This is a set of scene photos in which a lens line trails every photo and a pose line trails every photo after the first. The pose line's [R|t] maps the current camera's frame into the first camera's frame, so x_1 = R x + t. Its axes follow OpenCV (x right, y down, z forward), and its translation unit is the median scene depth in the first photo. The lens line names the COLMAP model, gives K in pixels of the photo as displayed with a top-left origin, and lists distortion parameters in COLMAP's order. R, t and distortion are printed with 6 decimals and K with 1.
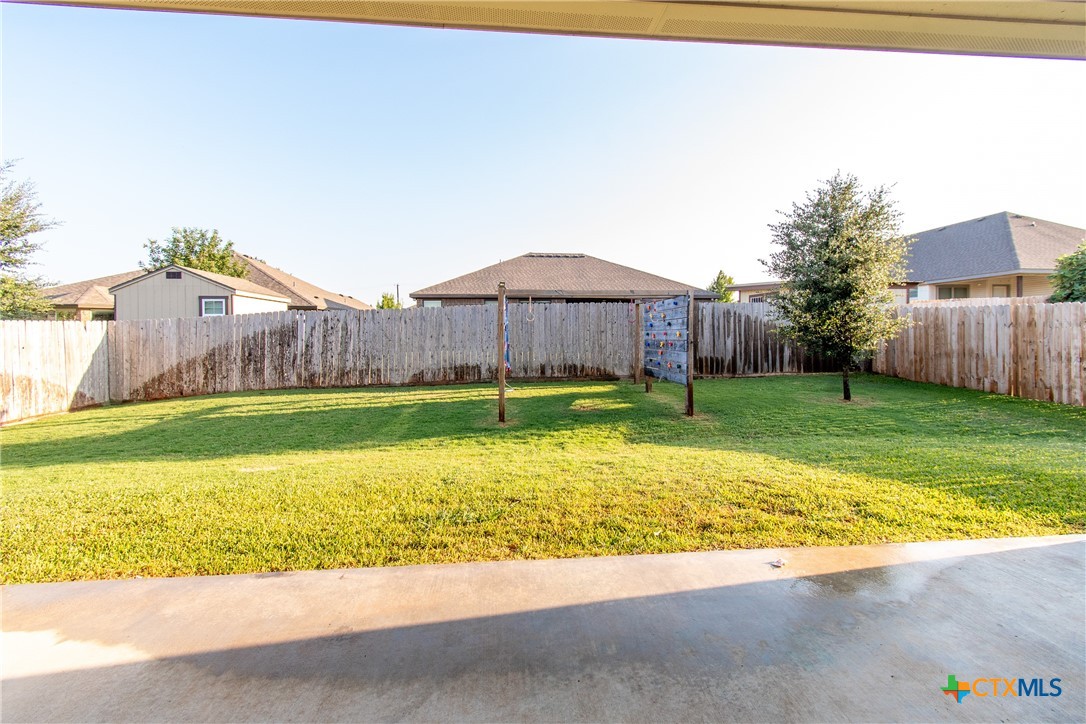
lens RADIAL K [[489.1, 0, 548.1], [0, 489.1, 330.6], [0, 0, 1]] dist [0.005278, -0.002053]
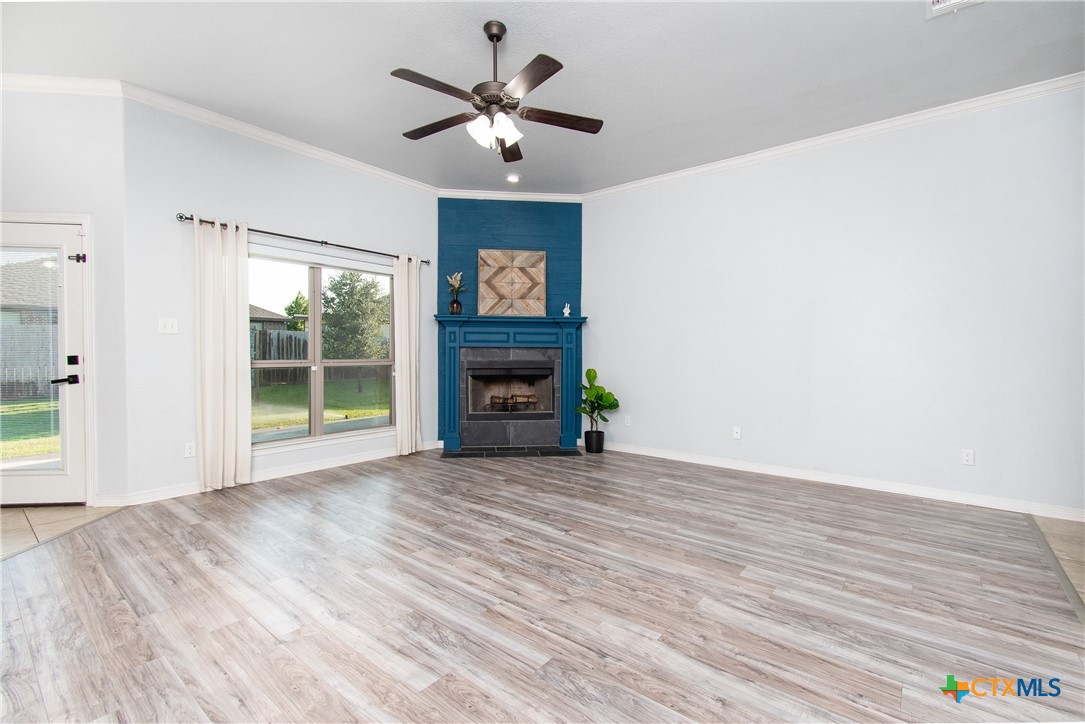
lens RADIAL K [[488.6, 0, 542.1], [0, 488.6, 362.4], [0, 0, 1]] dist [0.005278, -0.002053]
pose [[0.702578, -0.007081, 0.711572, -0.118253], [-0.013215, 0.999648, 0.022996, -0.008360], [-0.711484, -0.025560, 0.702237, -0.484490]]
